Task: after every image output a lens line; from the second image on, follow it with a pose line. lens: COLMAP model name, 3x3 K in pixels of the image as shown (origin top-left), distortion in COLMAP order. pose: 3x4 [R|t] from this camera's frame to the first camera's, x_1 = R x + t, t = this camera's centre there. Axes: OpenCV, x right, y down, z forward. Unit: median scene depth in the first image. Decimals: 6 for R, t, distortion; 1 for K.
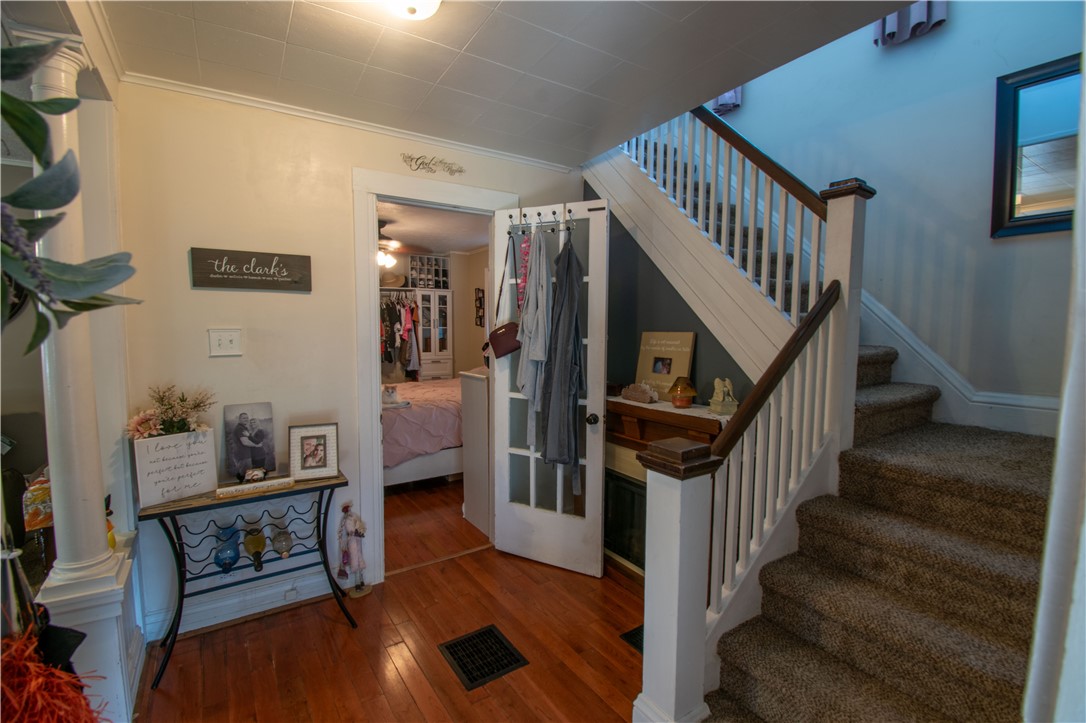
lens RADIAL K [[471.1, 0, 540.5], [0, 471.1, 366.0], [0, 0, 1]] dist [0.018236, -0.024770]
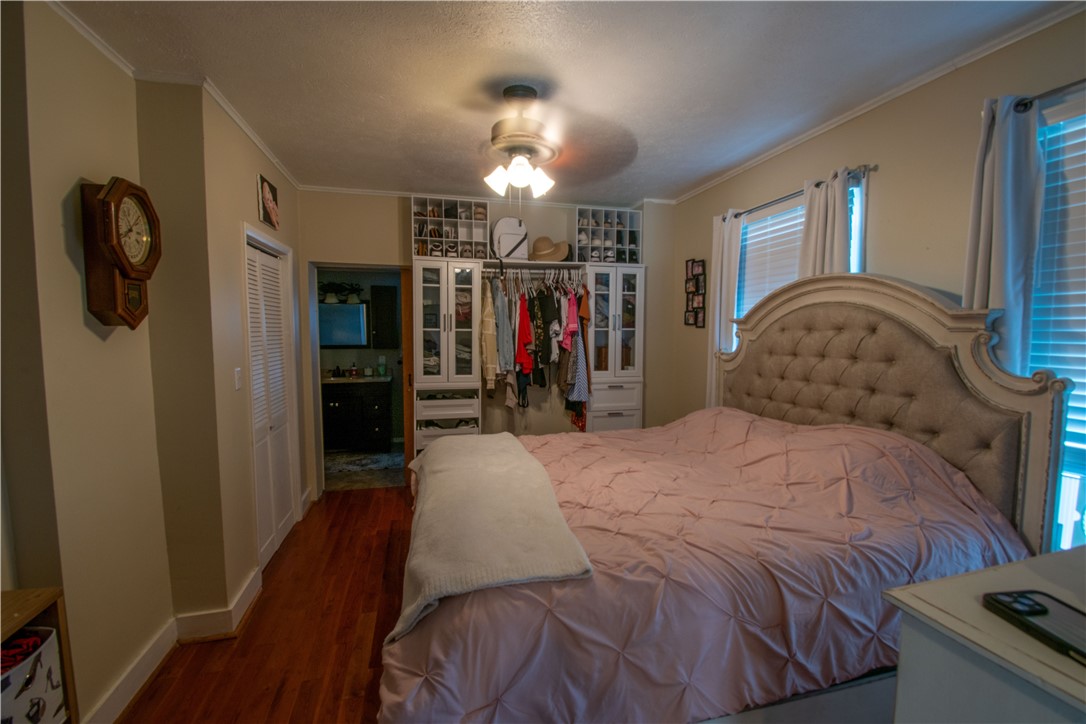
lens RADIAL K [[486.0, 0, 547.2], [0, 486.0, 366.5], [0, 0, 1]] dist [0.020016, -0.026769]
pose [[0.952058, 0.020115, -0.305255, -0.121584], [-0.021254, 0.999774, -0.000410, -0.033359], [0.305178, 0.006878, 0.952270, 0.405623]]
